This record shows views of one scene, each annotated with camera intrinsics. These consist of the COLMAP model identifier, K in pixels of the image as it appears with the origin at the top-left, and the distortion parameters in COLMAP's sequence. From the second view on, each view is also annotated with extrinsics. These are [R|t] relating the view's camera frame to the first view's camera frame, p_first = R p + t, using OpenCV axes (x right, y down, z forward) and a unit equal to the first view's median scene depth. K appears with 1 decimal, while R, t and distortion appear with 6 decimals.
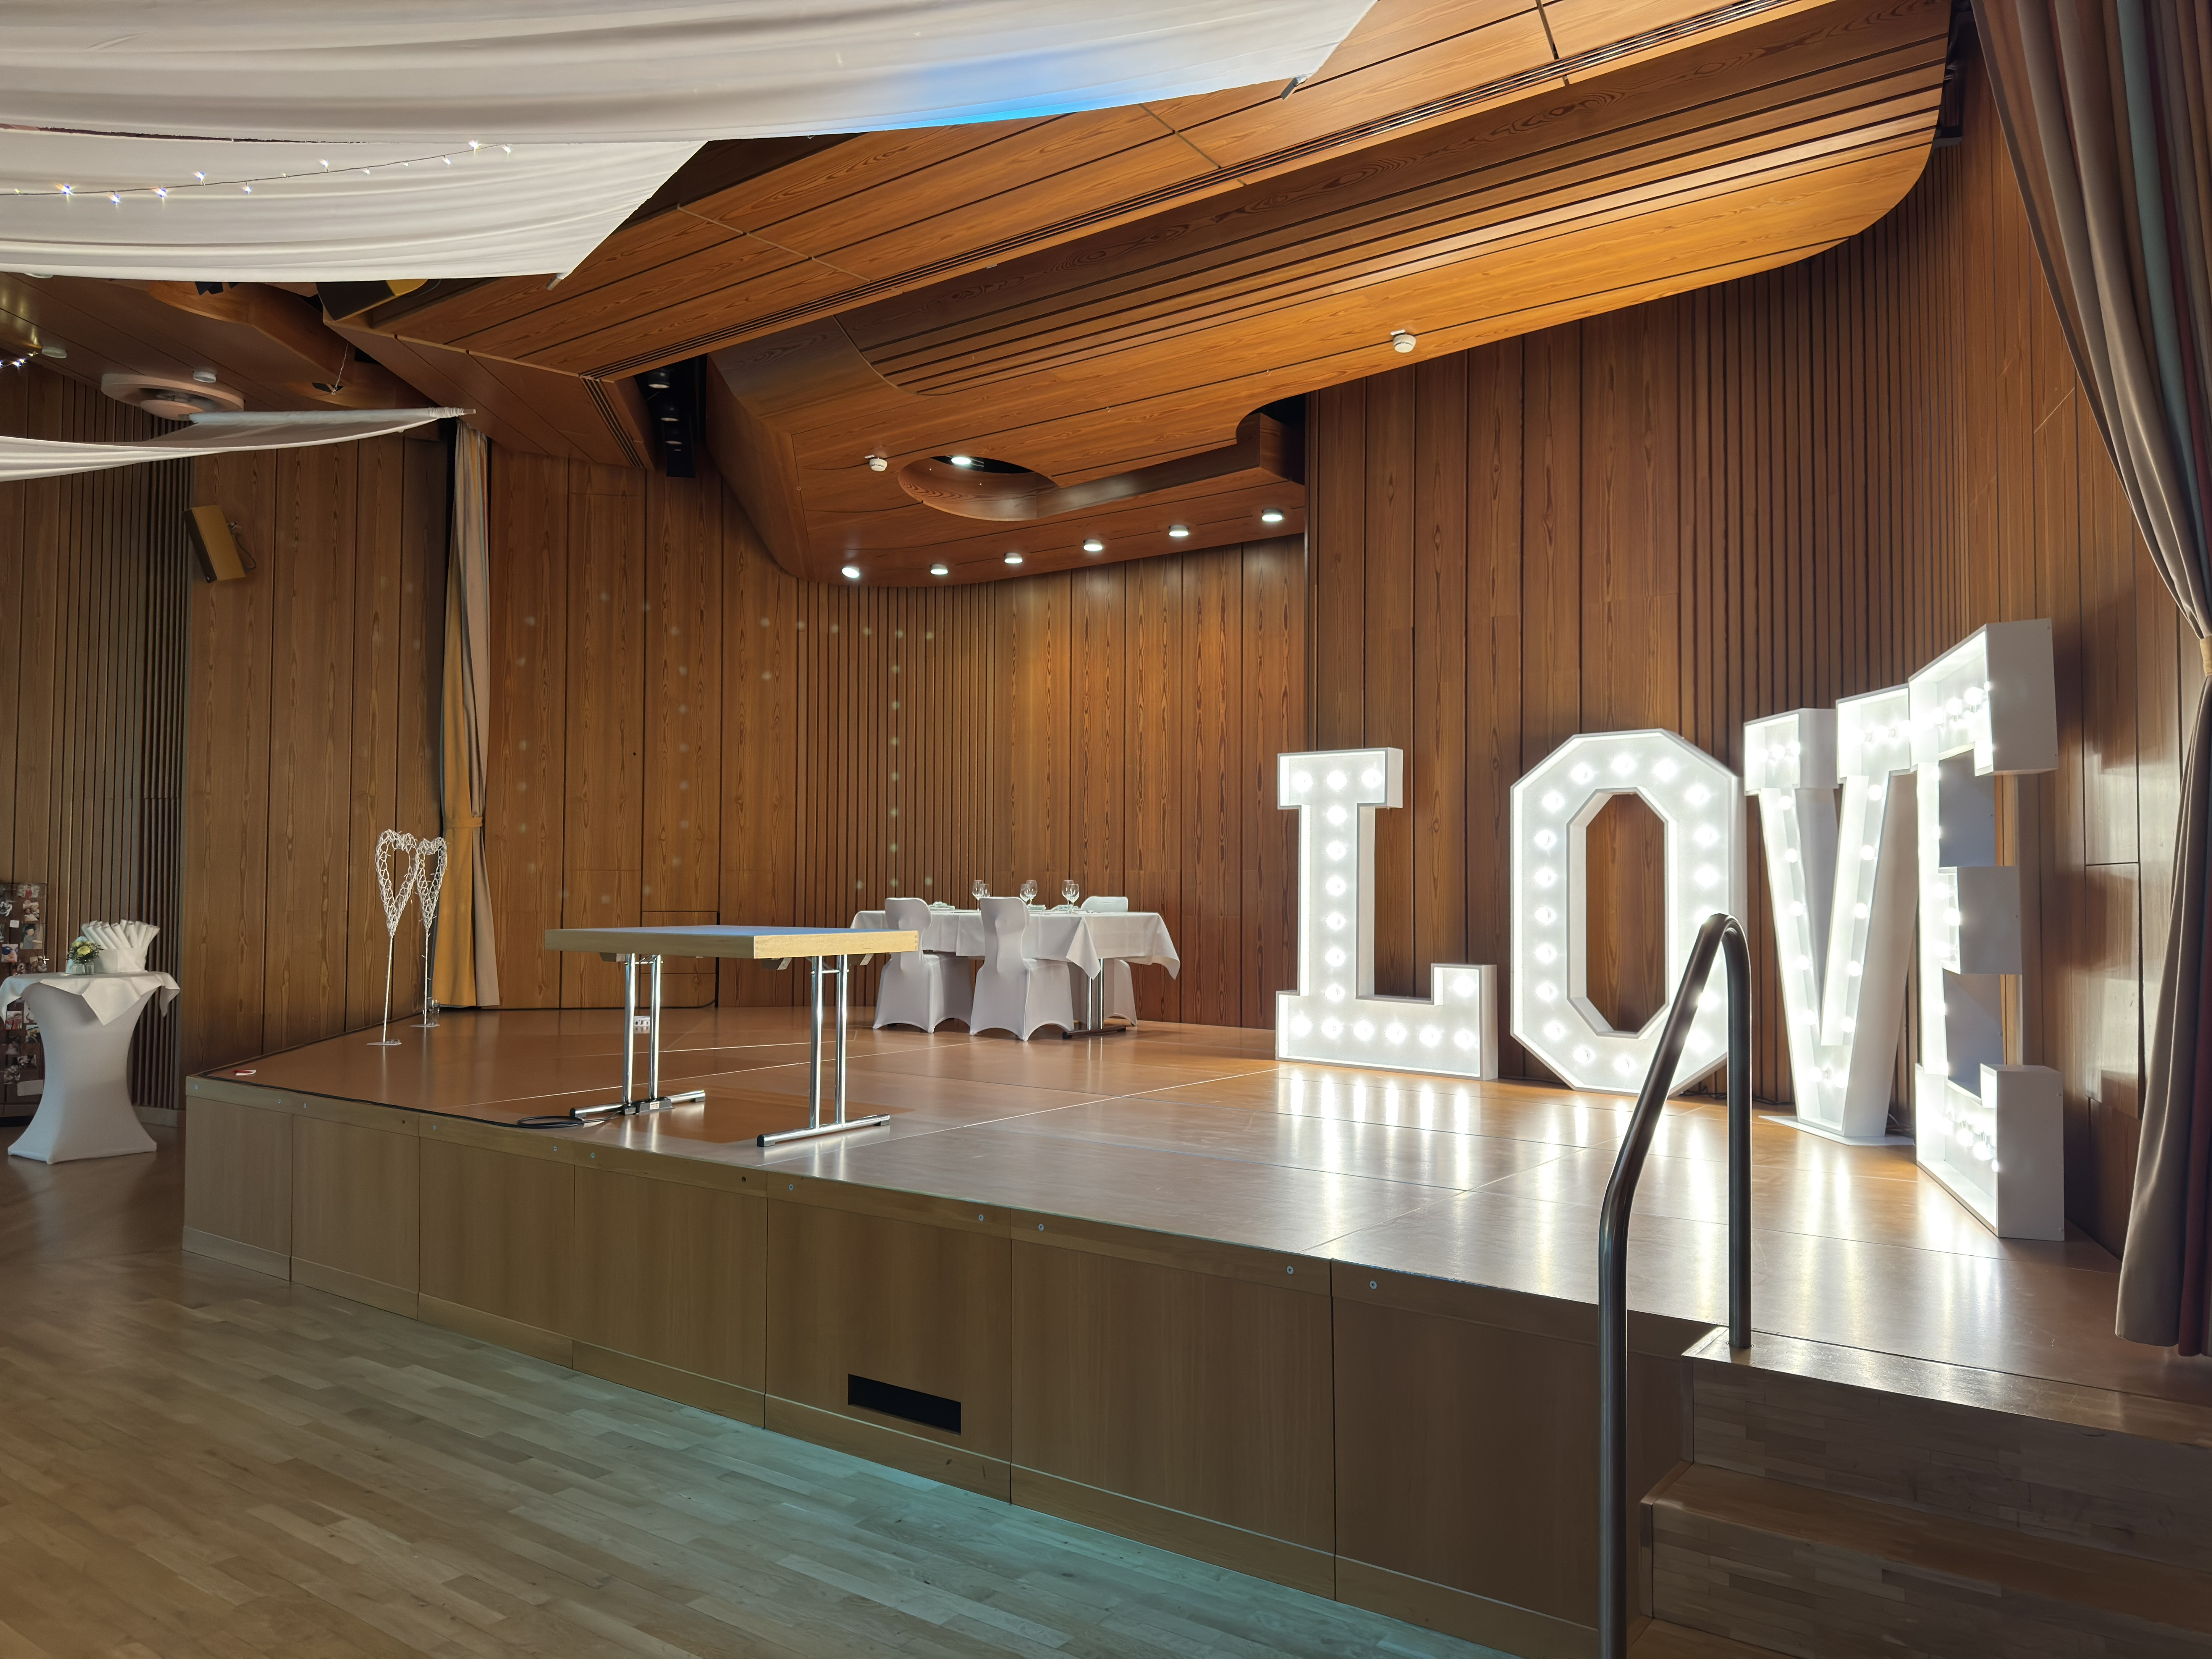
lens RADIAL K [[1588.2, 0, 1117.7], [0, 1588.2, 831.1], [0, 0, 1]] dist [0.034243, -0.002608]
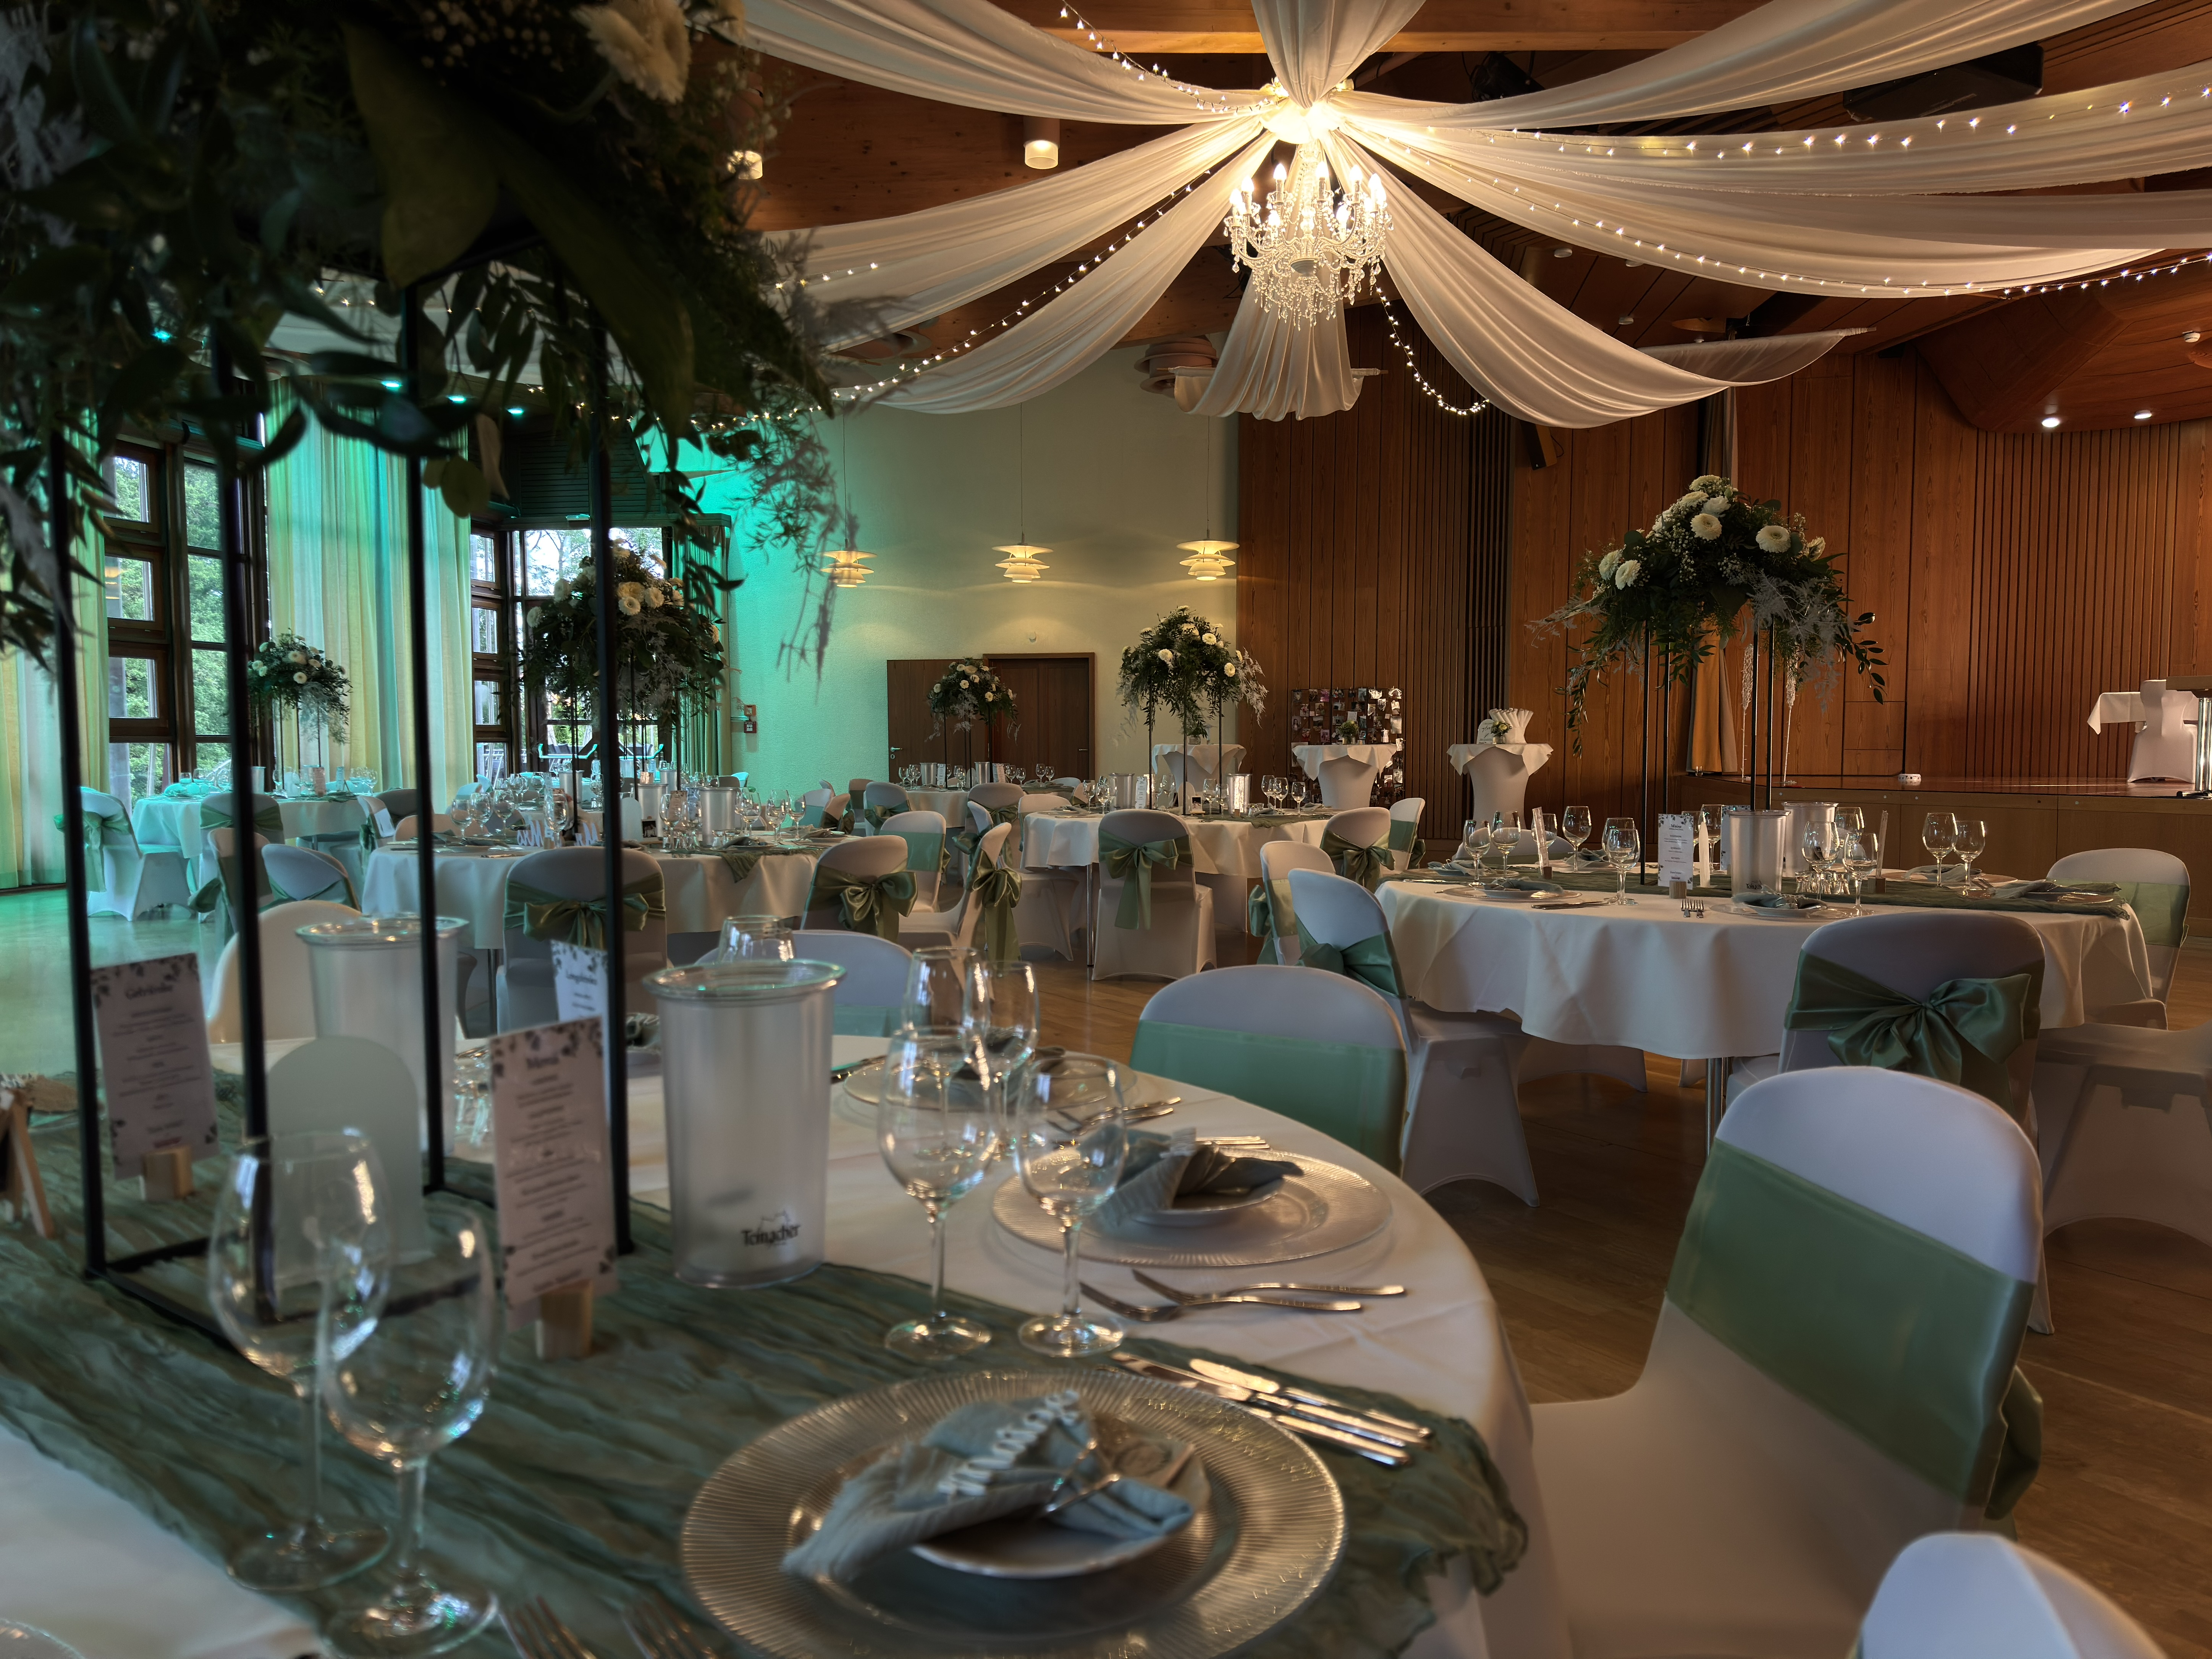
lens RADIAL K [[1588.2, 0, 1117.7], [0, 1588.2, 831.1], [0, 0, 1]] dist [0.034243, -0.002608]
pose [[0.941646, 0.012808, -0.336360, -0.582037], [0.018087, 0.995907, 0.088557, 0.040524], [0.336118, -0.089473, 0.937560, -0.609982]]
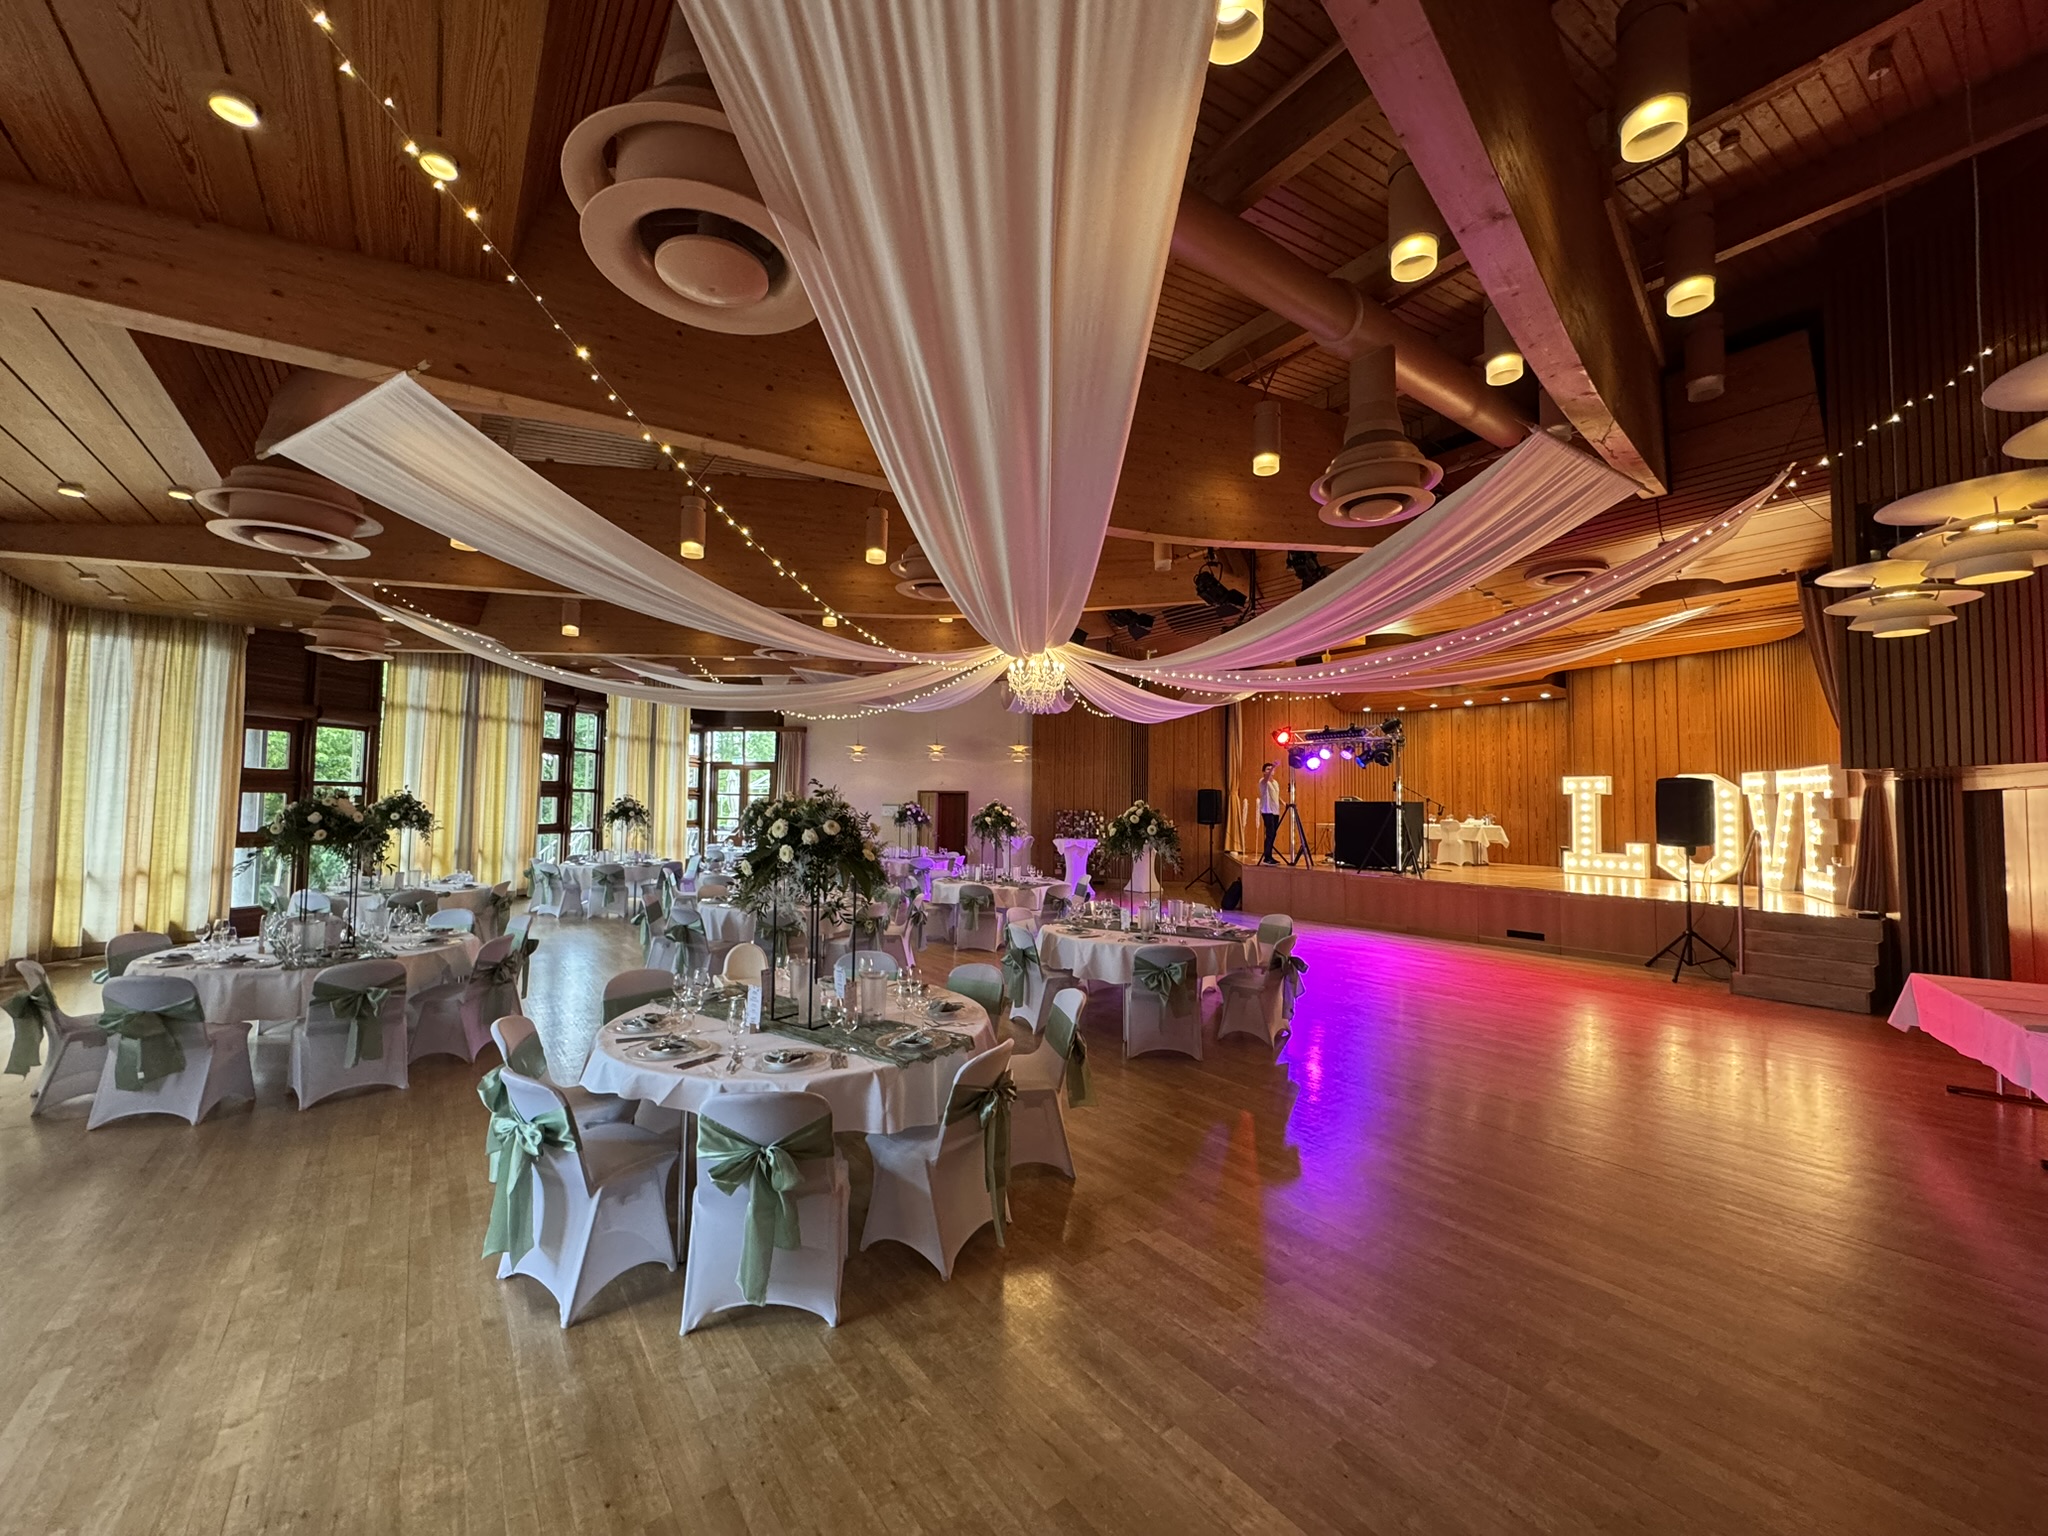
lens RADIAL K [[833.4, 0, 1024.0], [0, 833.4, 768.0], [0, 0, 1]] dist [-0.002809, 0.000007]
pose [[0.954940, -0.005254, -0.296754, -0.437013], [0.001354, 0.999910, -0.013346, -0.045660], [0.296797, 0.012343, 0.954861, -0.920073]]
